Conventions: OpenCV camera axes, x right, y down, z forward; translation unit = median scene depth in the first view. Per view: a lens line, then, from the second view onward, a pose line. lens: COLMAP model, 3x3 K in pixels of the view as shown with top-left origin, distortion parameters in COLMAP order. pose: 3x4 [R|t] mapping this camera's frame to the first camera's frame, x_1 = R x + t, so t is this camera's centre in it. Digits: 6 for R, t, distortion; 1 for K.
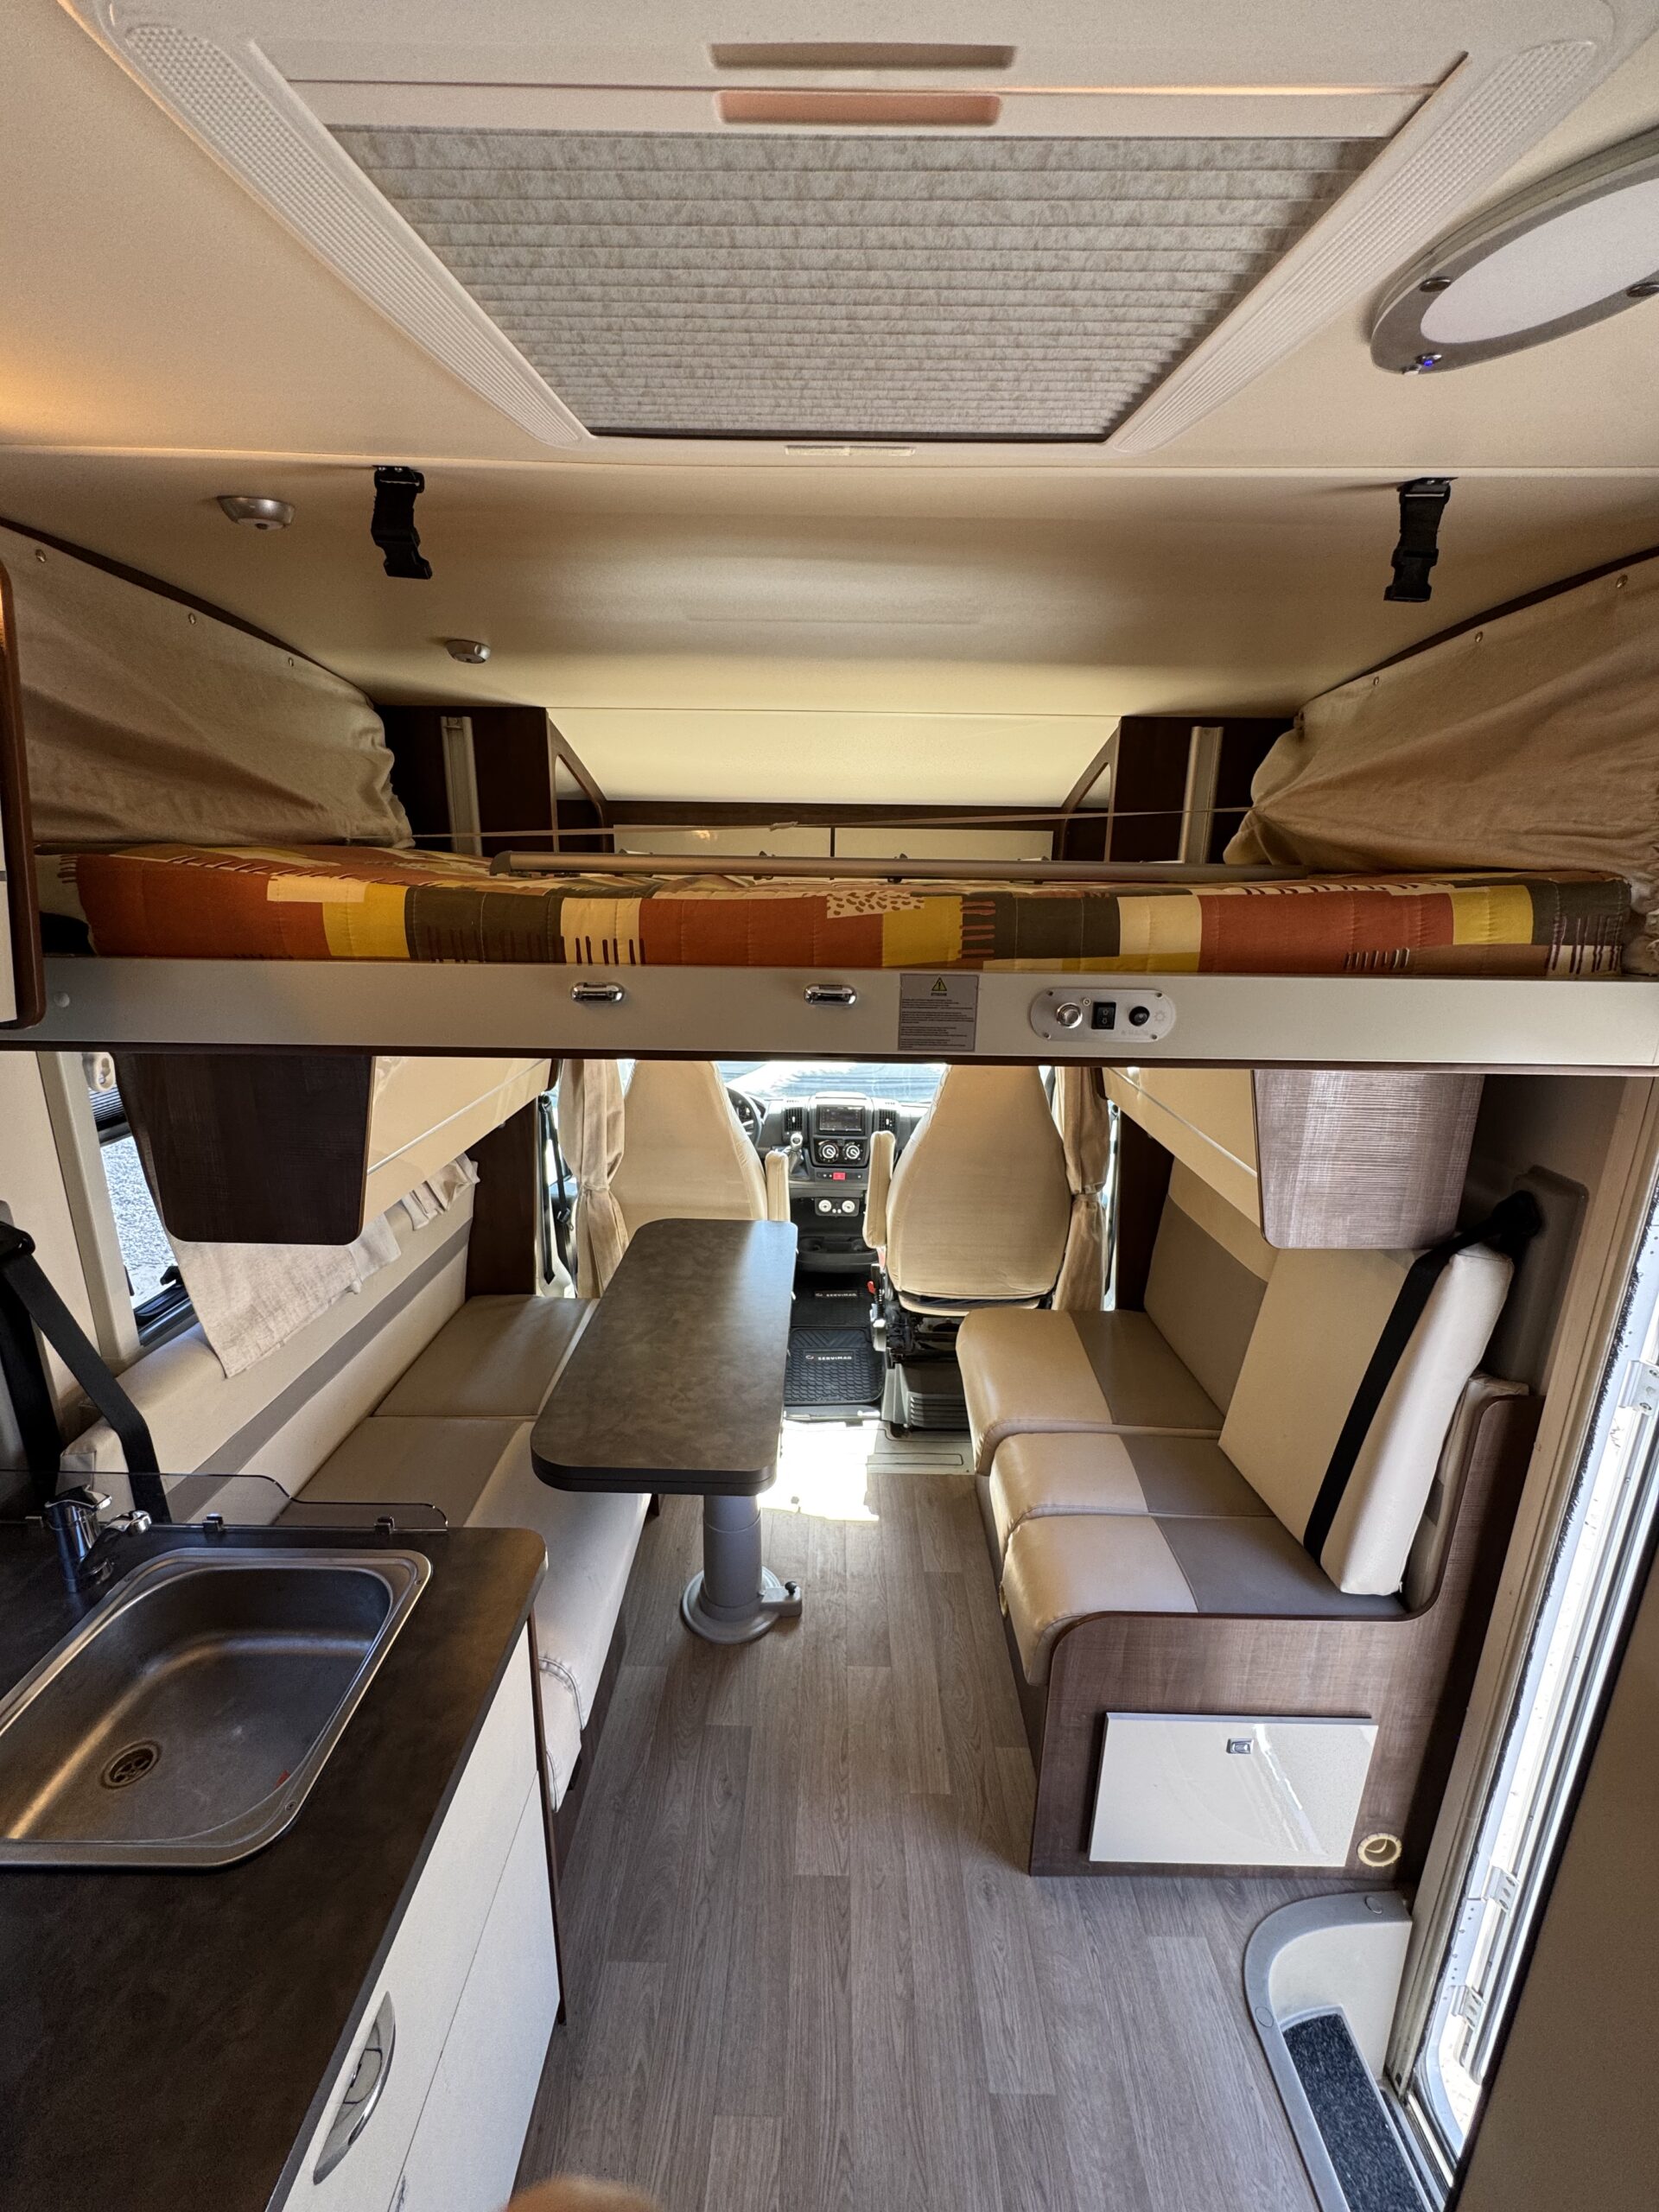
lens RADIAL K [[886.3, 0, 828.0], [0, 886.3, 1102.5], [0, 0, 1]] dist [-0.010063, 0.001886]
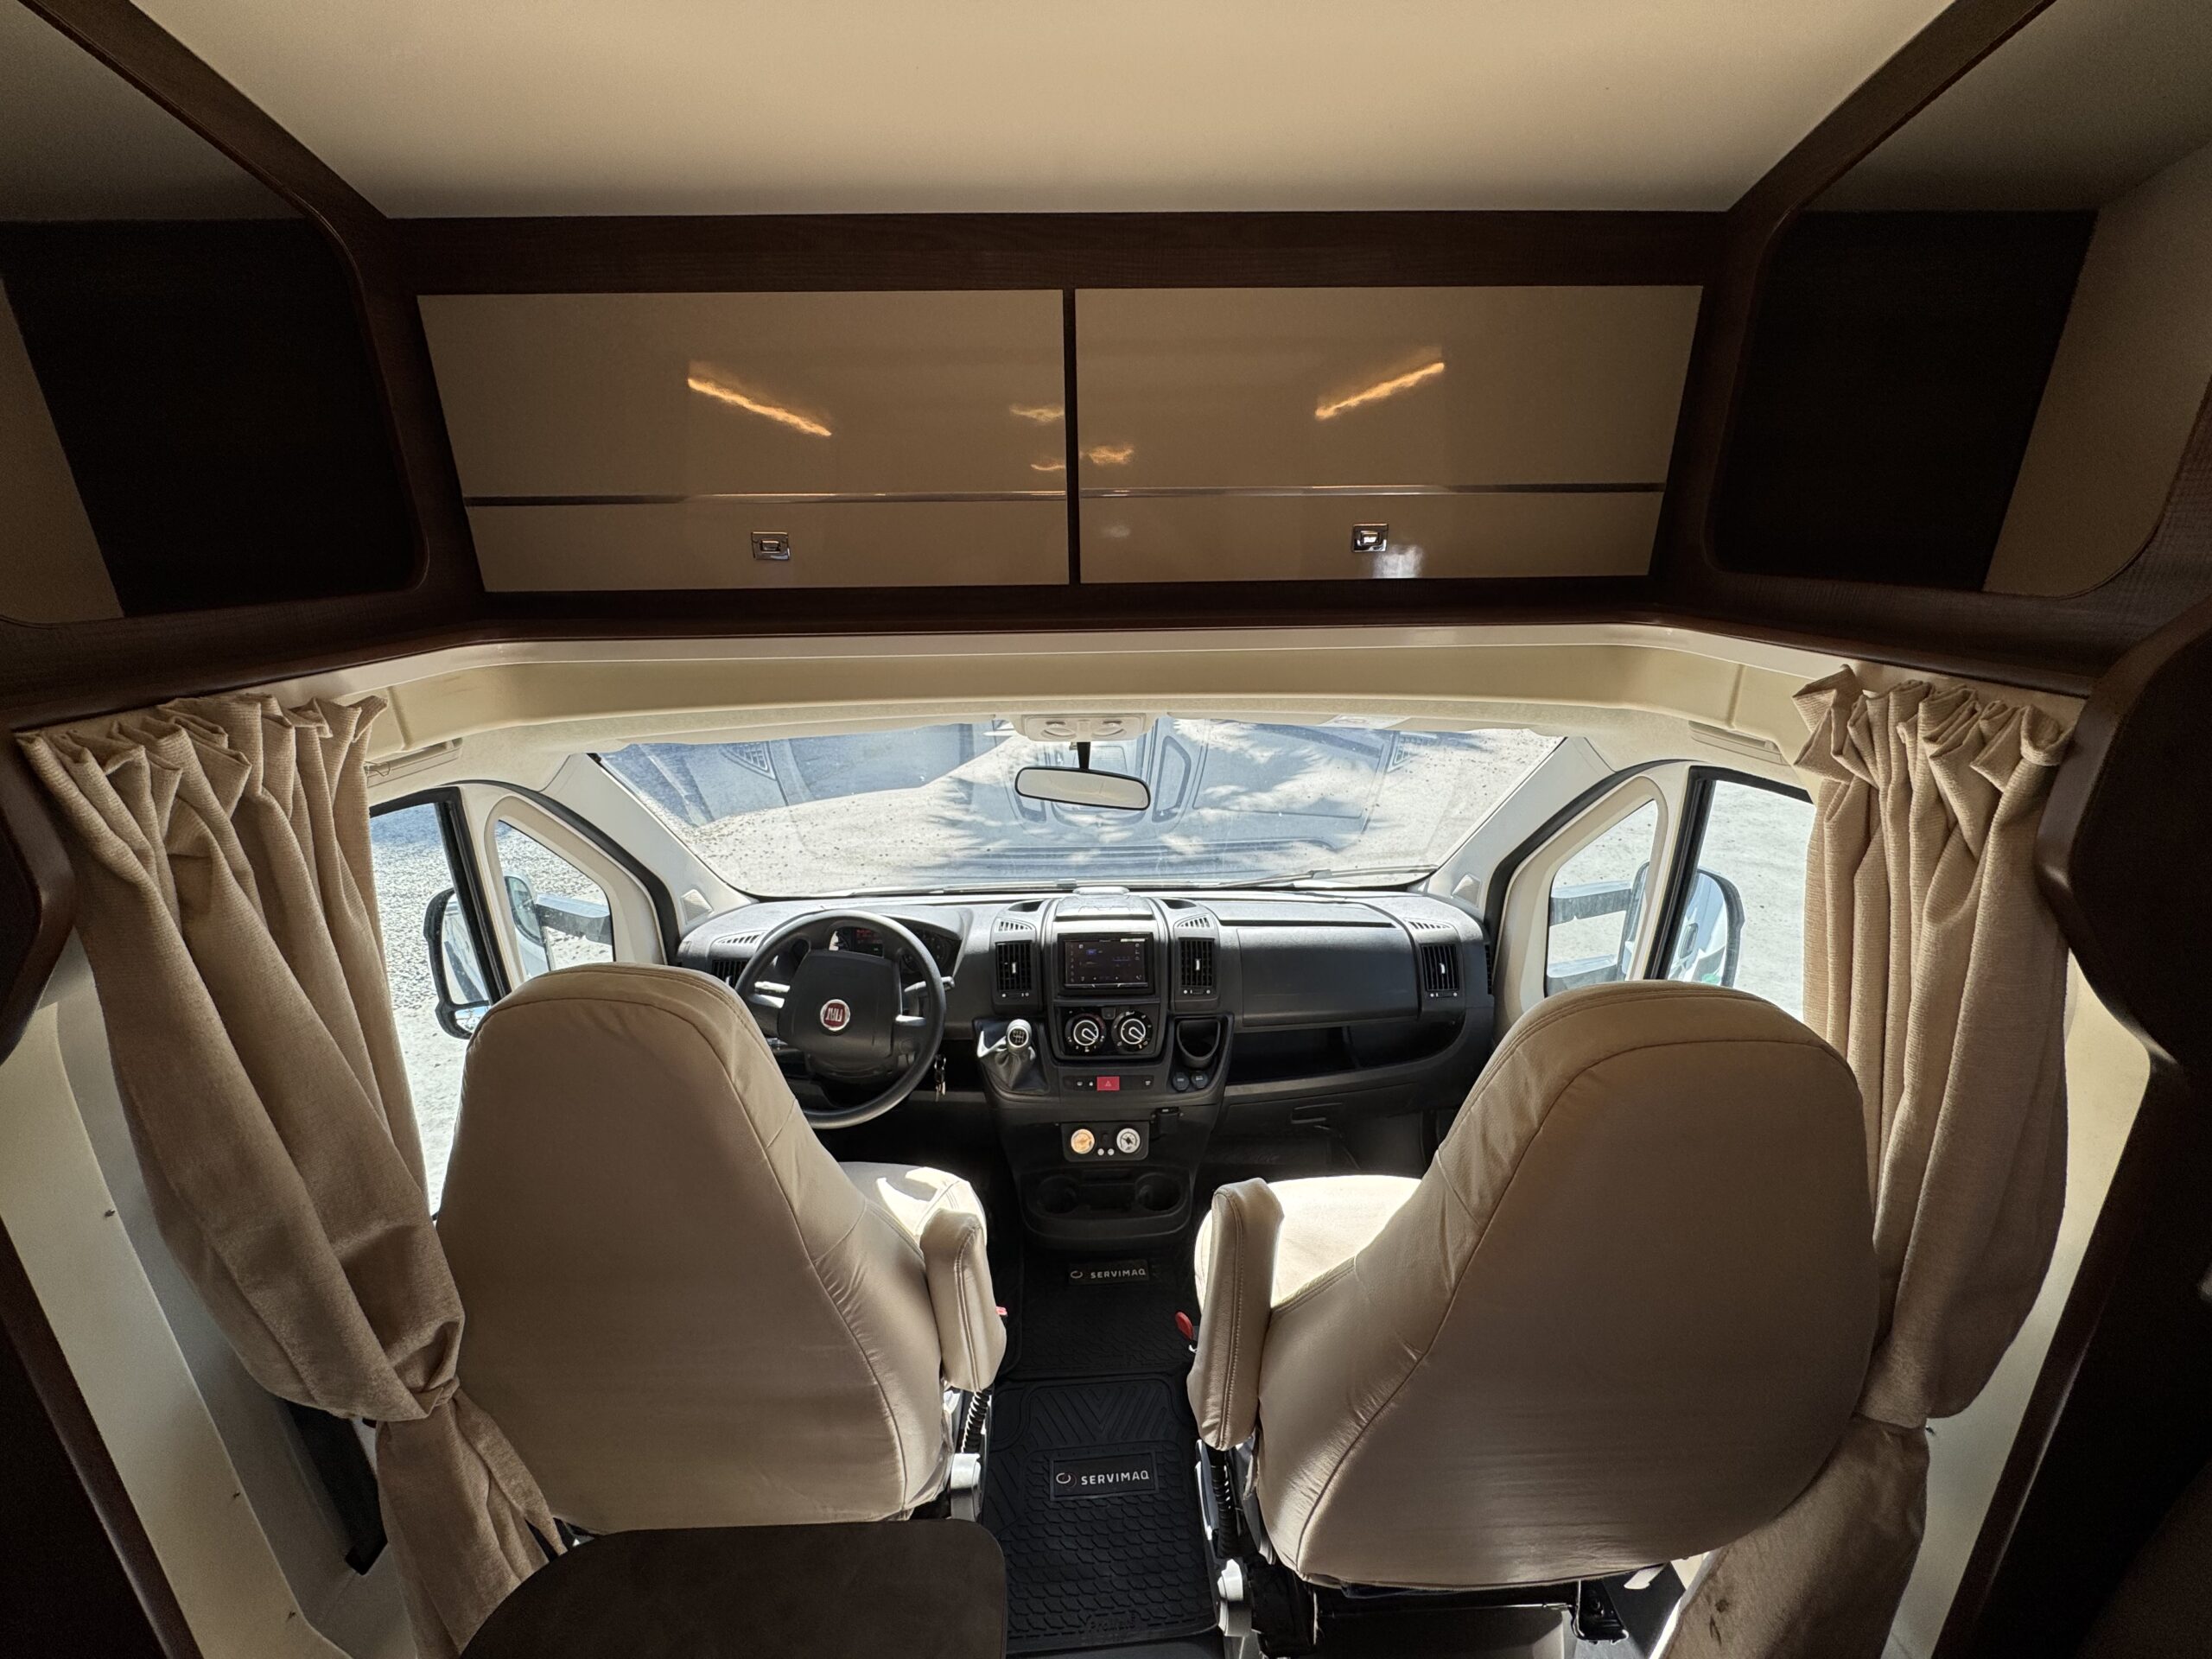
lens RADIAL K [[886.3, 0, 1104.9], [0, 886.3, 831.1], [0, 0, 1]] dist [-0.010063, 0.001886]
pose [[0.998505, -0.041471, 0.035618, -0.003371], [0.038372, 0.995754, 0.083671, -0.246068], [-0.038937, -0.082179, 0.995857, 1.213215]]
